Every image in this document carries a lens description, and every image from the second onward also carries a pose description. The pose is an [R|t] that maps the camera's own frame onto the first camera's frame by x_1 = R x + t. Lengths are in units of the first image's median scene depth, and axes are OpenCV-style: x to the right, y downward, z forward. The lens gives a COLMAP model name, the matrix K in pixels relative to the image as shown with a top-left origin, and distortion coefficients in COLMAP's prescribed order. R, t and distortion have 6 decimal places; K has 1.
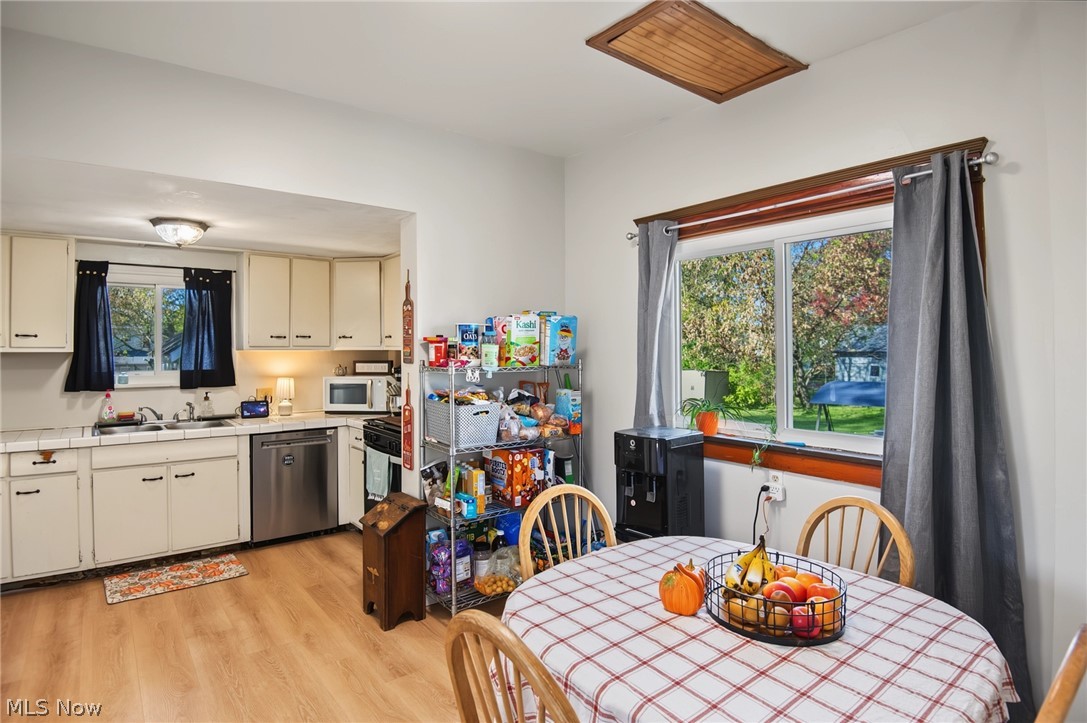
lens RADIAL K [[543.1, 0, 547.3], [0, 543.1, 340.1], [0, 0, 1]] dist [-0.037954, -0.000570]
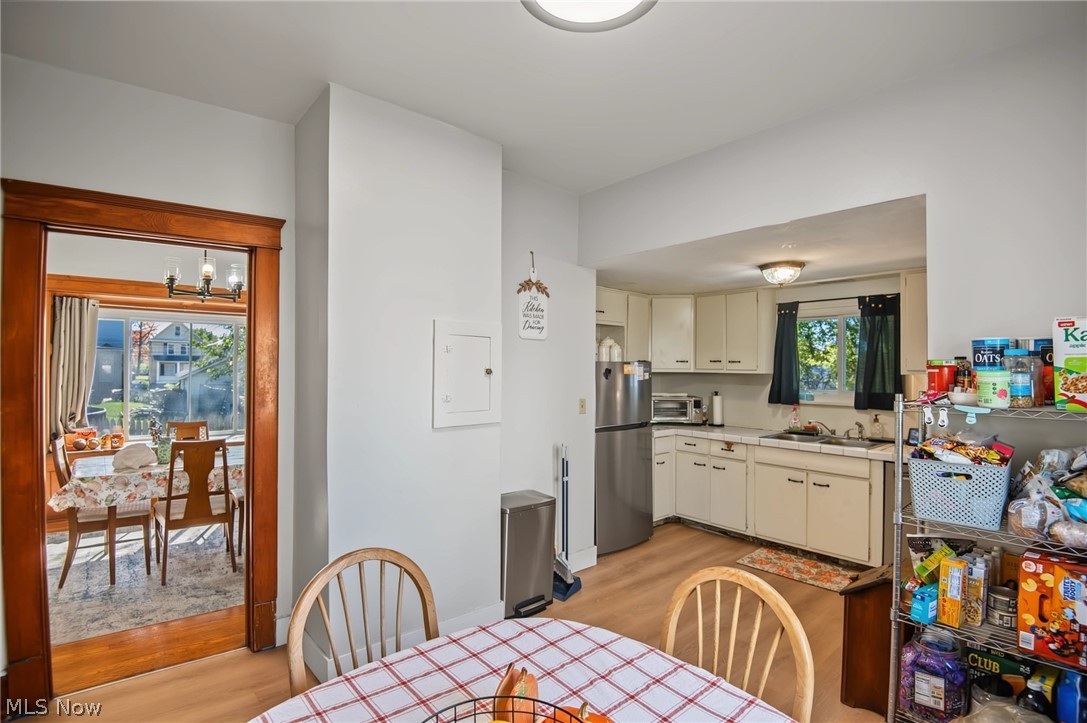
lens RADIAL K [[510.6, 0, 543.5], [0, 510.6, 361.5], [0, 0, 1]] dist [-0.053967, 0.000160]
pose [[0.044239, -0.008274, -0.998987, 0.369051], [0.006555, 0.999947, -0.007992, -0.001416], [0.998999, -0.006195, 0.044291, 0.393047]]
